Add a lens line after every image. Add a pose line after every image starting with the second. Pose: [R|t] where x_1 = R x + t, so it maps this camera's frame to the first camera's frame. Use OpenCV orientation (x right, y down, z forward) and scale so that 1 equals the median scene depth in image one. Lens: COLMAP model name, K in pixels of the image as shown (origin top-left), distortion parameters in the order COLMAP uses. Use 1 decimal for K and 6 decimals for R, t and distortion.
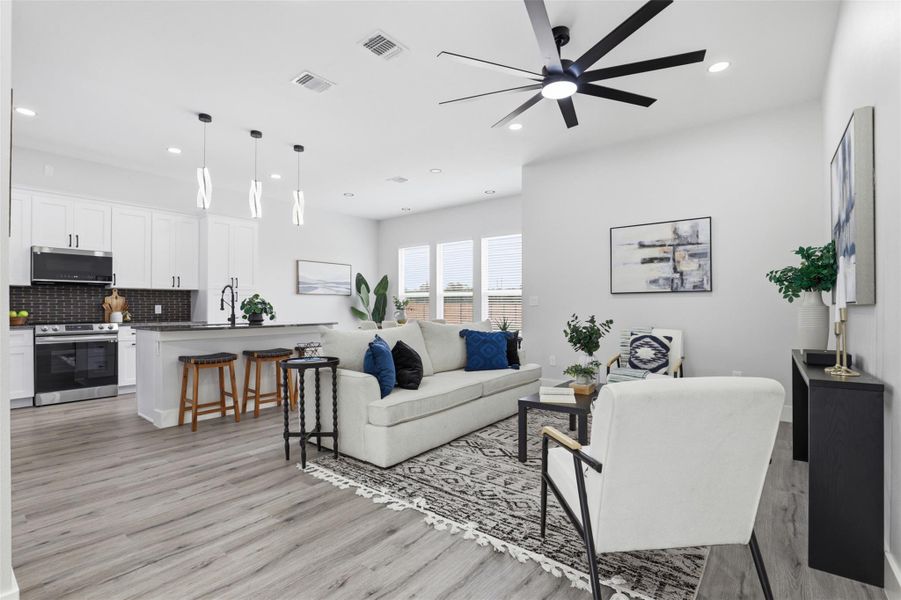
lens RADIAL K [[419.2, 0, 448.9], [0, 419.2, 308.1], [0, 0, 1]] dist [-0.023492, 0.000158]
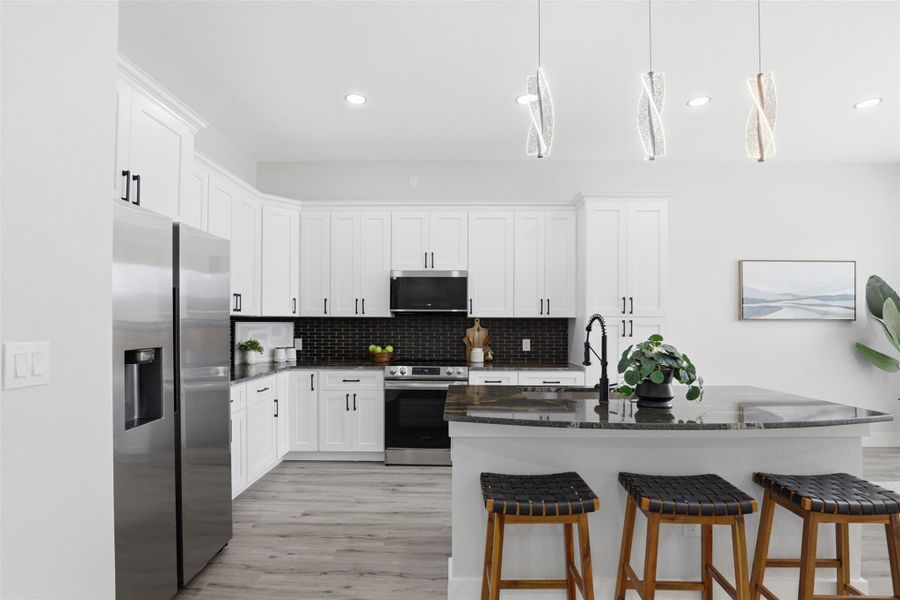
lens RADIAL K [[423.9, 0, 448.1], [0, 423.9, 317.2], [0, 0, 1]] dist [-0.027195, 0.000479]
pose [[0.599950, -0.004711, -0.800024, -0.249814], [-0.008526, 0.999888, -0.012281, -0.046893], [0.799992, 0.014189, 0.599843, 0.586972]]
